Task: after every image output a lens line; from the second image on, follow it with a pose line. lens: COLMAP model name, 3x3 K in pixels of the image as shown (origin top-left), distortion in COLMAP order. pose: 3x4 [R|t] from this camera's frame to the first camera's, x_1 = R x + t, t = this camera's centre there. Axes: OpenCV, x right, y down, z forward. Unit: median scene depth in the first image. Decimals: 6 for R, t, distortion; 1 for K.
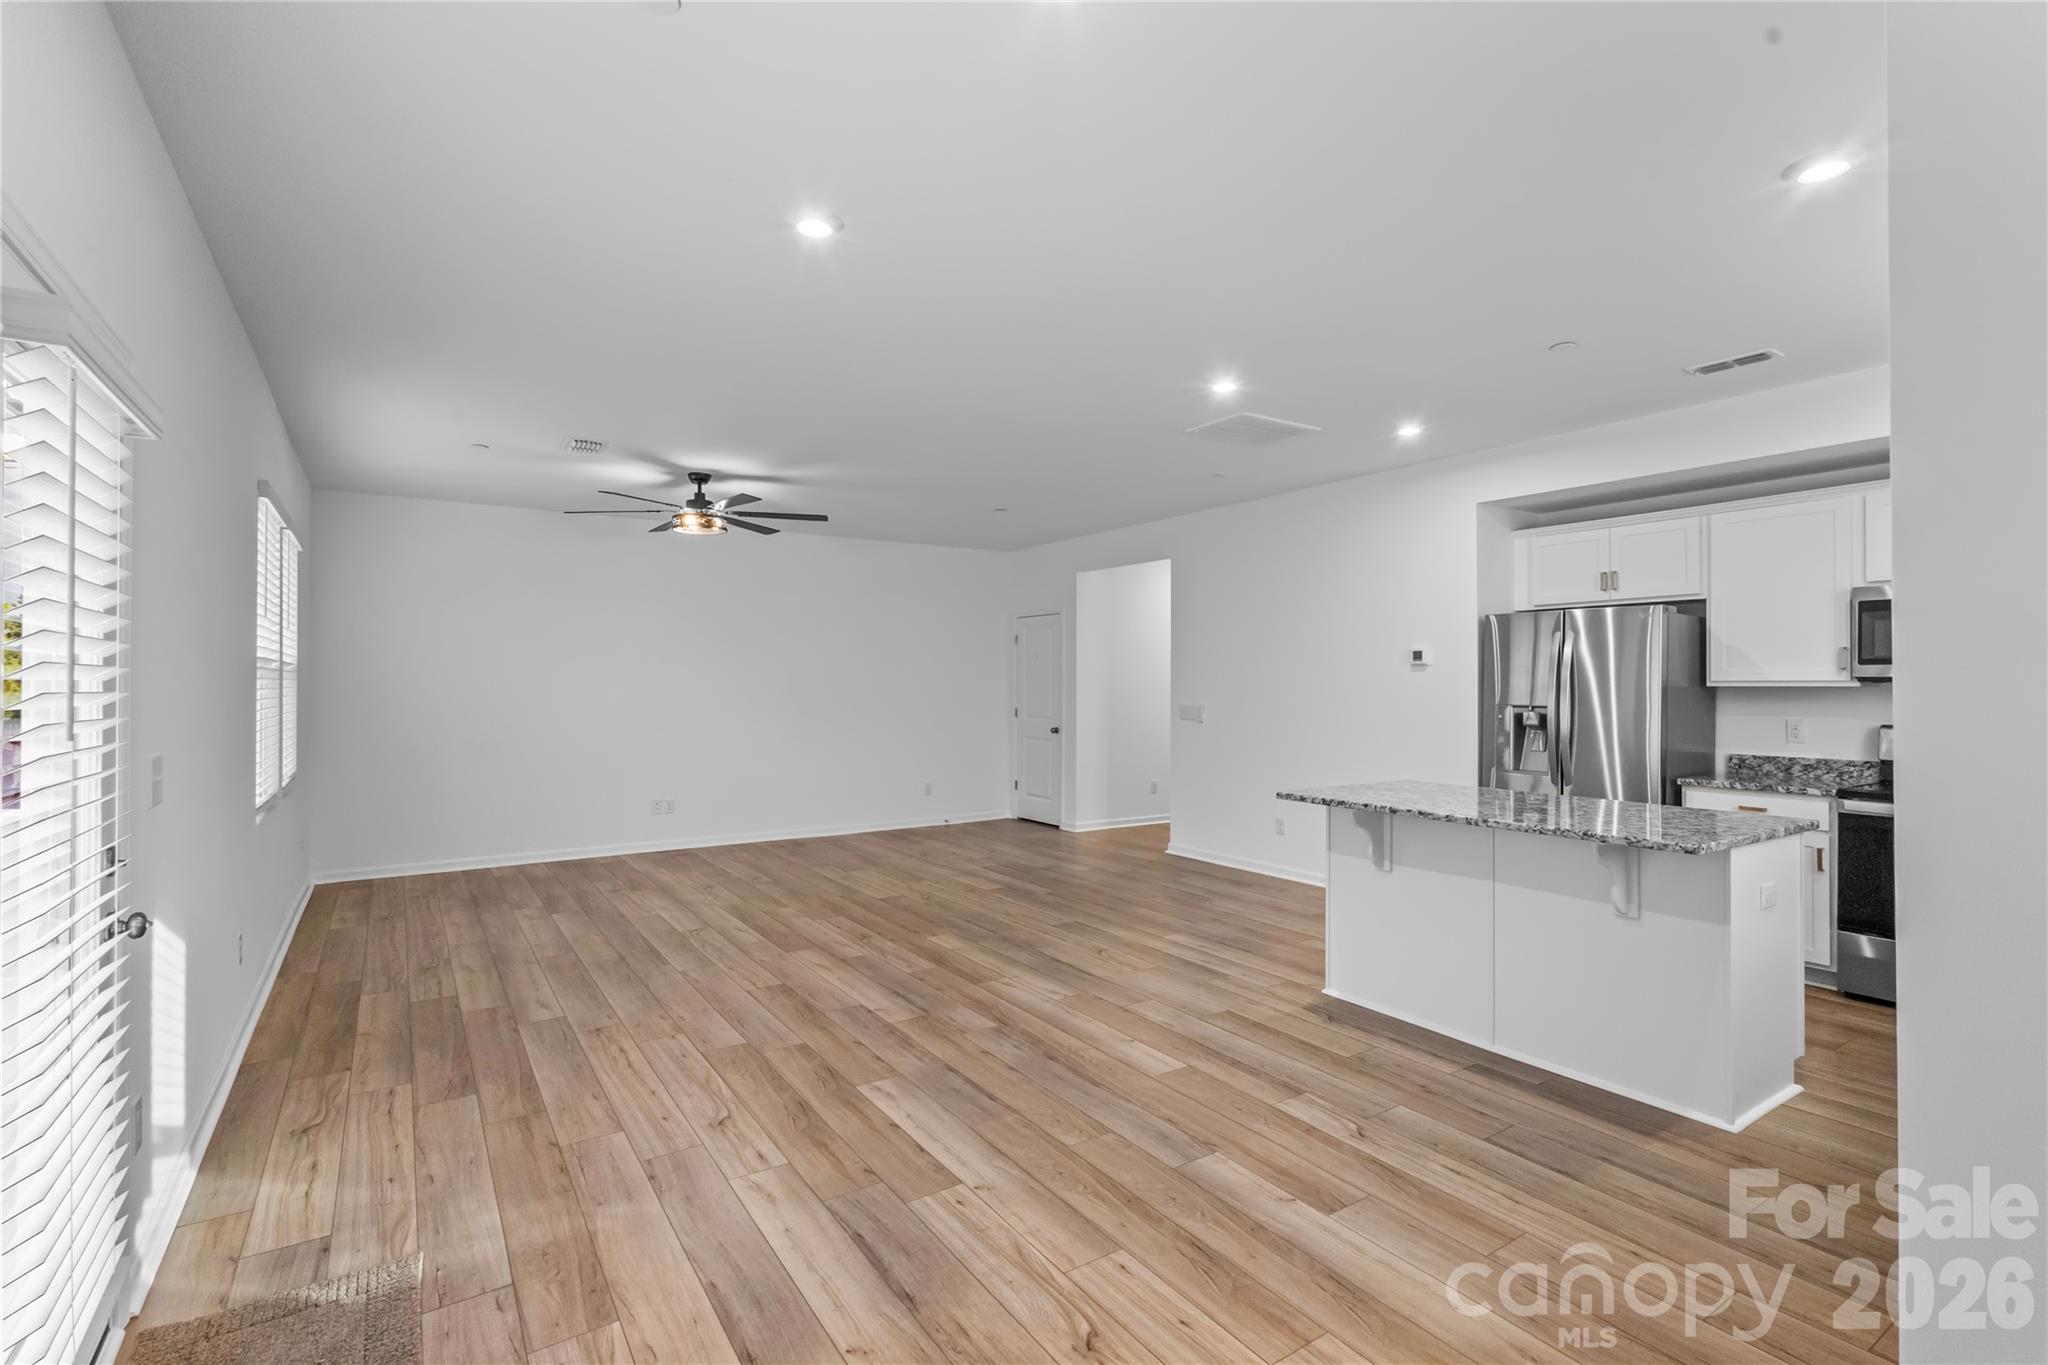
lens RADIAL K [[941.4, 0, 1024.0], [0, 941.4, 682.5], [0, 0, 1]] dist [0.019402, -0.007855]
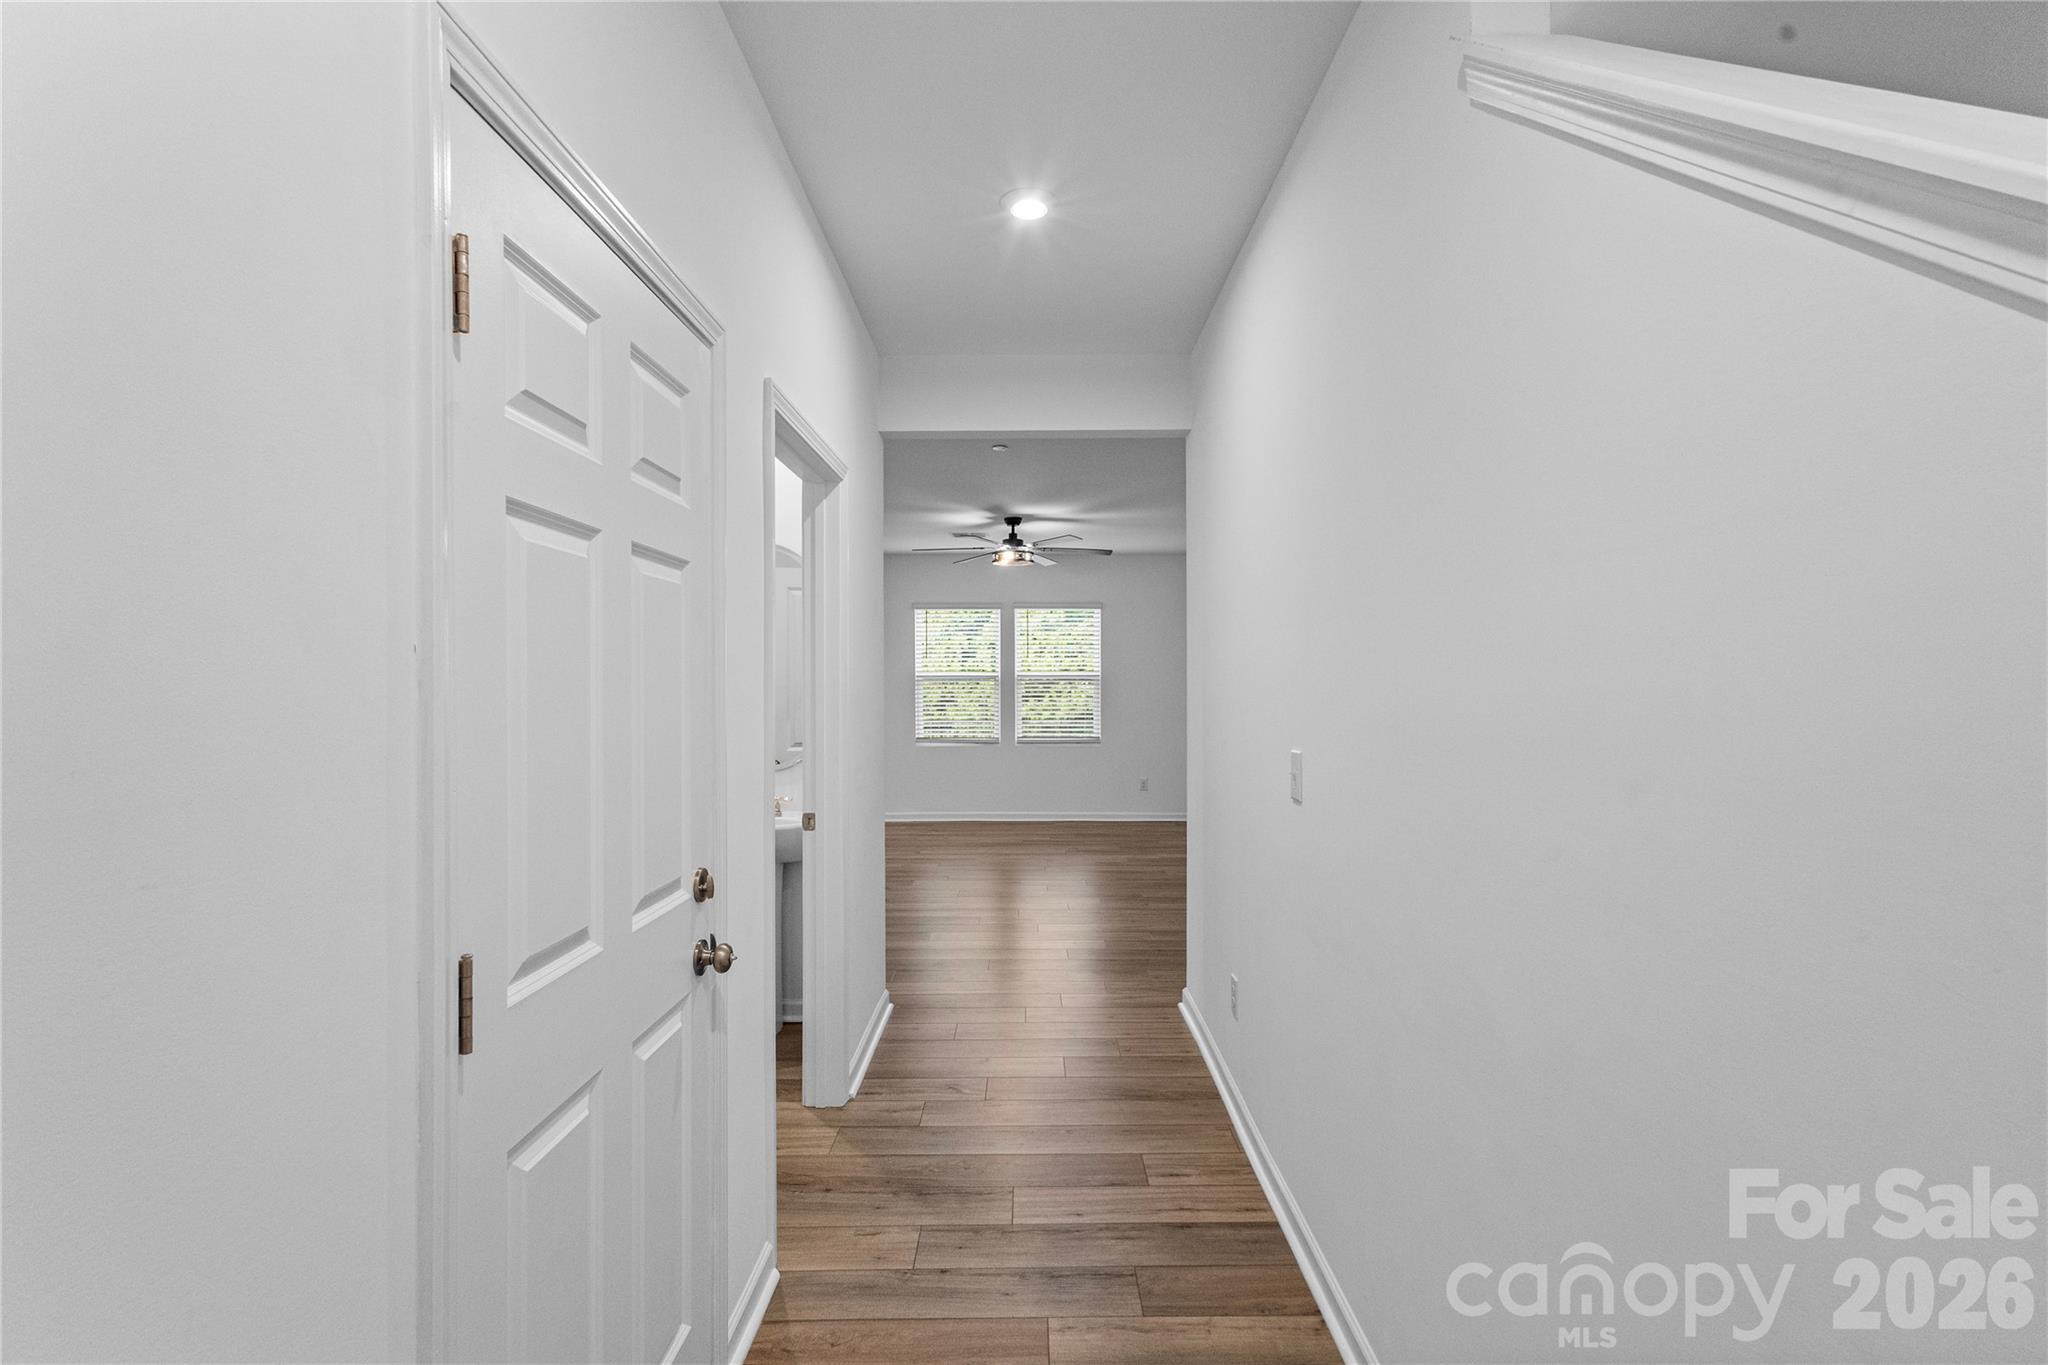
lens RADIAL K [[941.4, 0, 1024.0], [0, 941.4, 682.5], [0, 0, 1]] dist [0.019402, -0.007855]
pose [[-0.558785, -0.003598, -0.829305, 0.888158], [0.001919, 0.999982, -0.005631, 0.004364], [0.829310, -0.004738, -0.558768, 2.227196]]
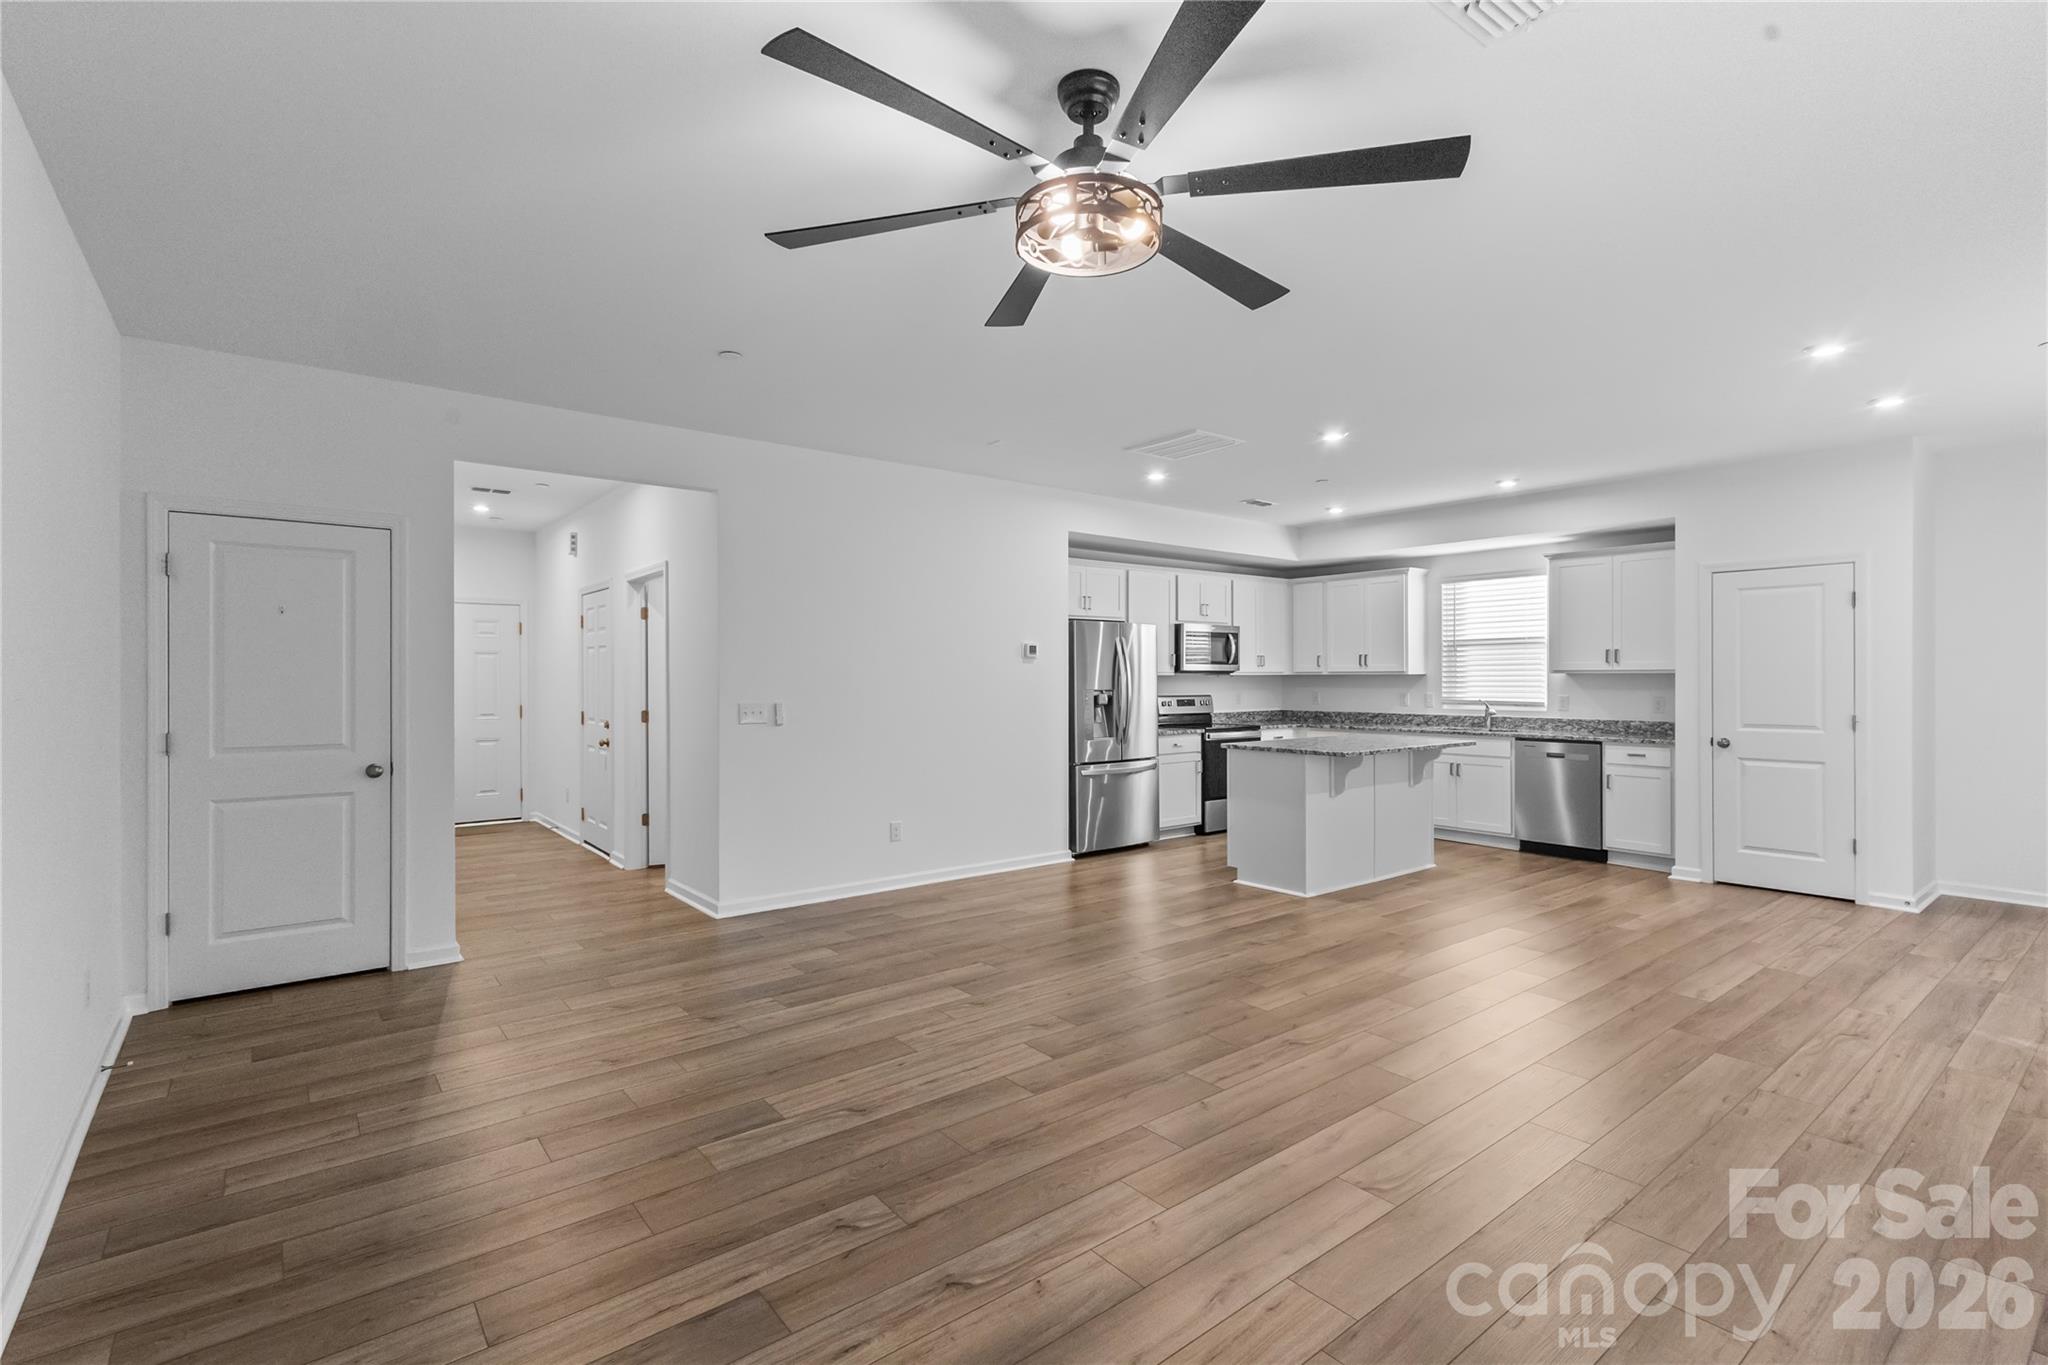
lens RADIAL K [[941.4, 0, 1024.0], [0, 941.4, 682.5], [0, 0, 1]] dist [0.019402, -0.007855]
pose [[-0.086129, -0.006374, 0.996264, -0.913776], [0.000414, 0.999979, 0.006434, 0.005438], [-0.996284, 0.000967, -0.086125, 1.376698]]
